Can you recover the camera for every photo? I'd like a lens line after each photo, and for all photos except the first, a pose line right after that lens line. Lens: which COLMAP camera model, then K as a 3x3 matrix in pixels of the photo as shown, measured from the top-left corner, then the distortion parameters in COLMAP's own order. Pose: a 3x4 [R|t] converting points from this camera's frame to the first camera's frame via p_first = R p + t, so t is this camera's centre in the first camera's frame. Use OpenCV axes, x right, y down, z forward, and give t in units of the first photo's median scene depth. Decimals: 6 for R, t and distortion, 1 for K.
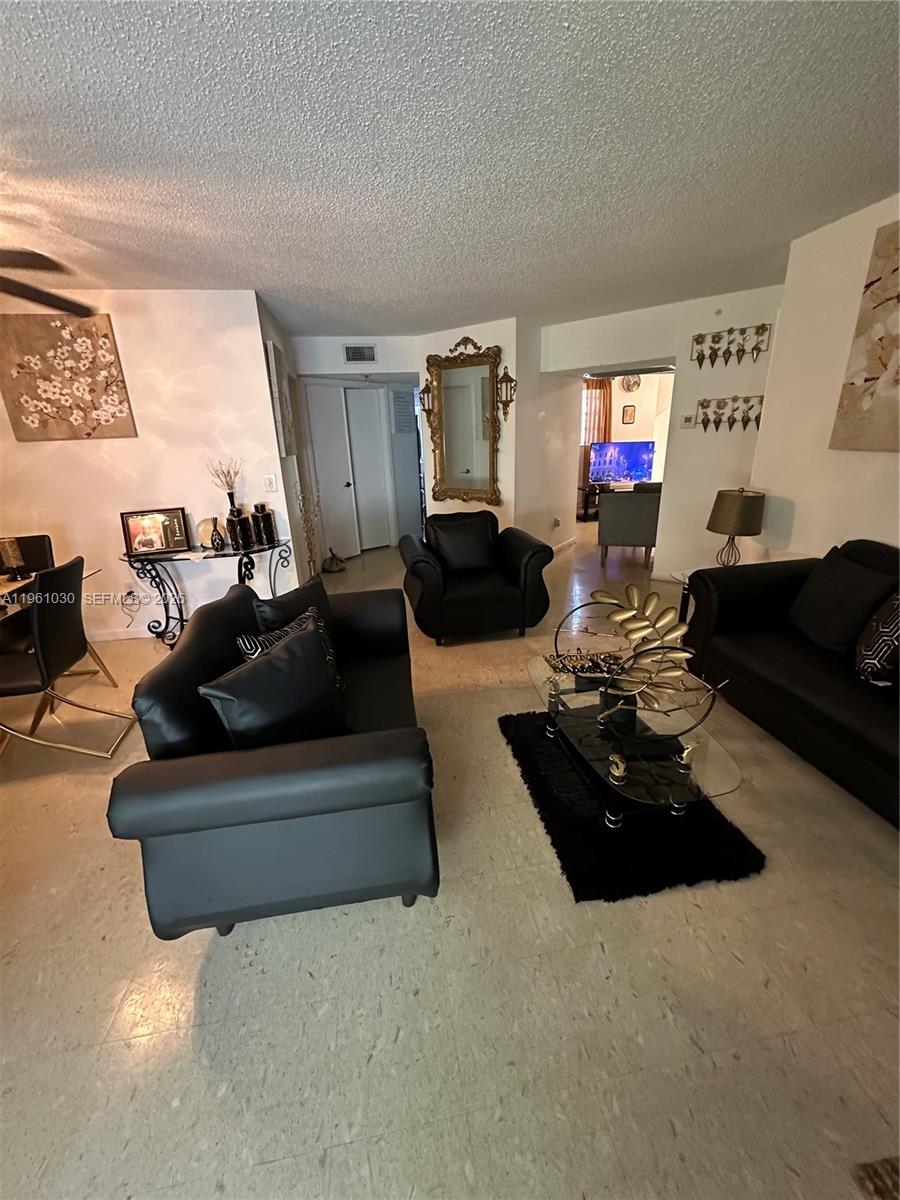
lens RADIAL K [[480.4, 0, 447.9], [0, 480.4, 599.1], [0, 0, 1]] dist [-0.001792, 0.000597]
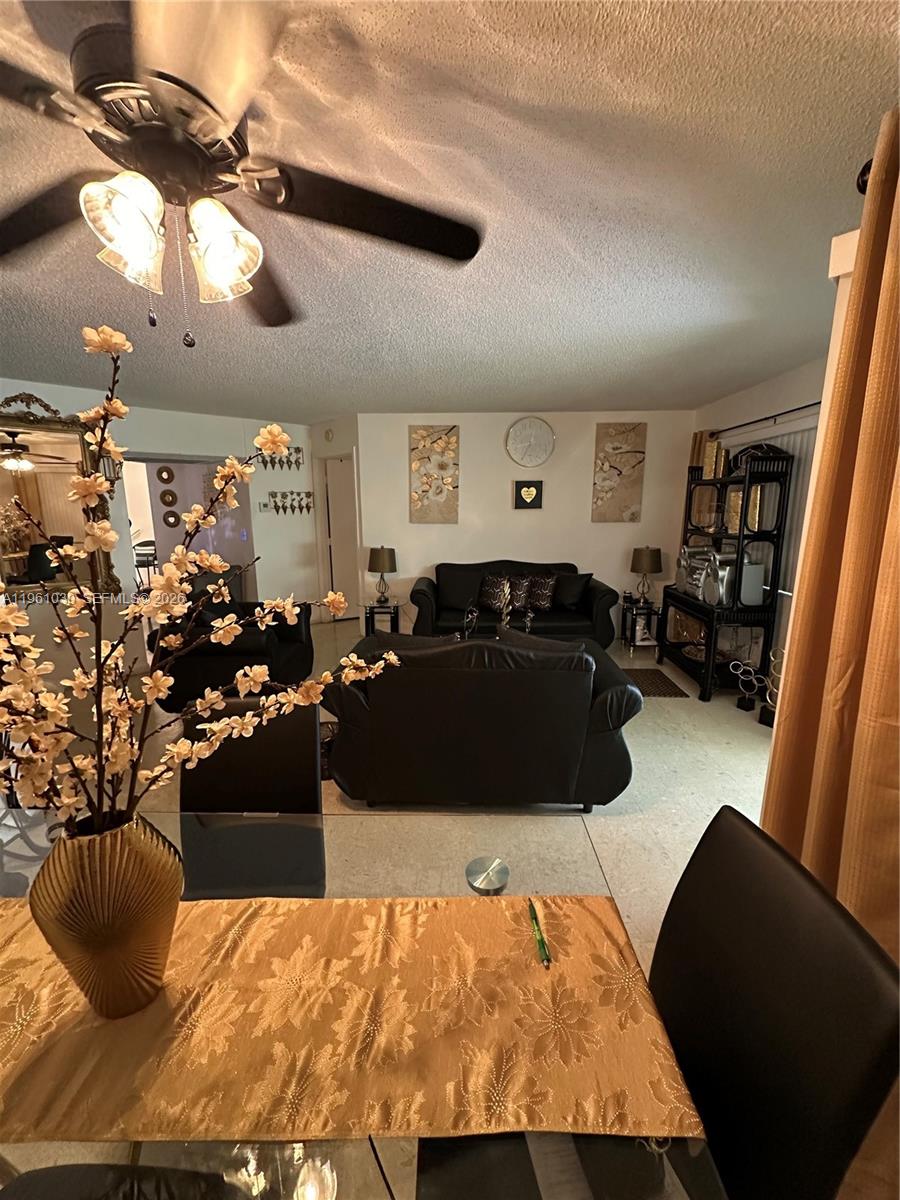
lens RADIAL K [[480.4, 0, 448.5], [0, 480.4, 599.2], [0, 0, 1]] dist [-0.001792, 0.000597]
pose [[0.192209, -0.152196, 0.969480, -1.239667], [0.316974, 0.944578, 0.085444, -0.146612], [-0.928754, 0.290877, 0.229798, 0.531446]]
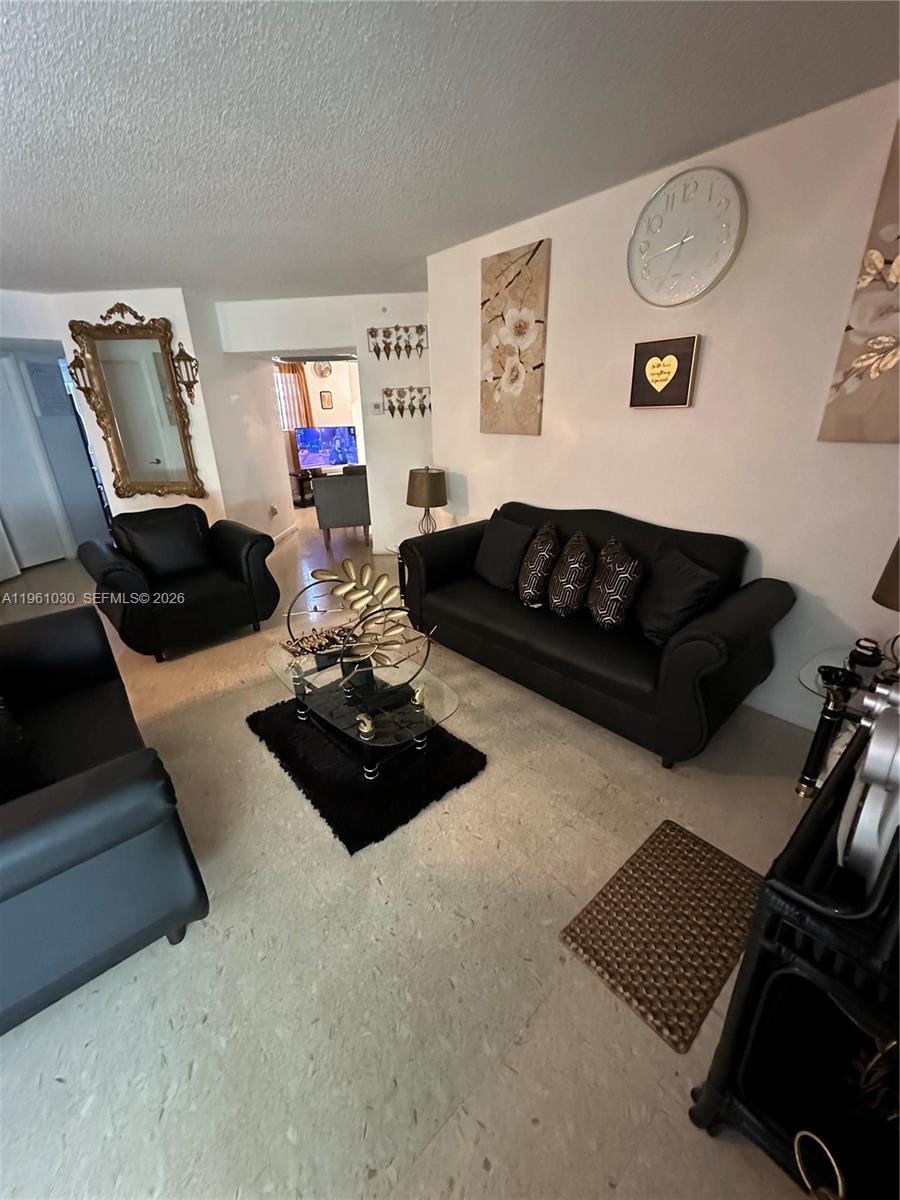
lens RADIAL K [[480.4, 0, 451.6], [0, 480.4, 599.8], [0, 0, 1]] dist [-0.001792, 0.000597]
pose [[0.842823, -0.184432, 0.505602, 0.010470], [0.169253, 0.982615, 0.076297, 0.011732], [-0.510884, 0.021270, 0.859386, -0.042259]]
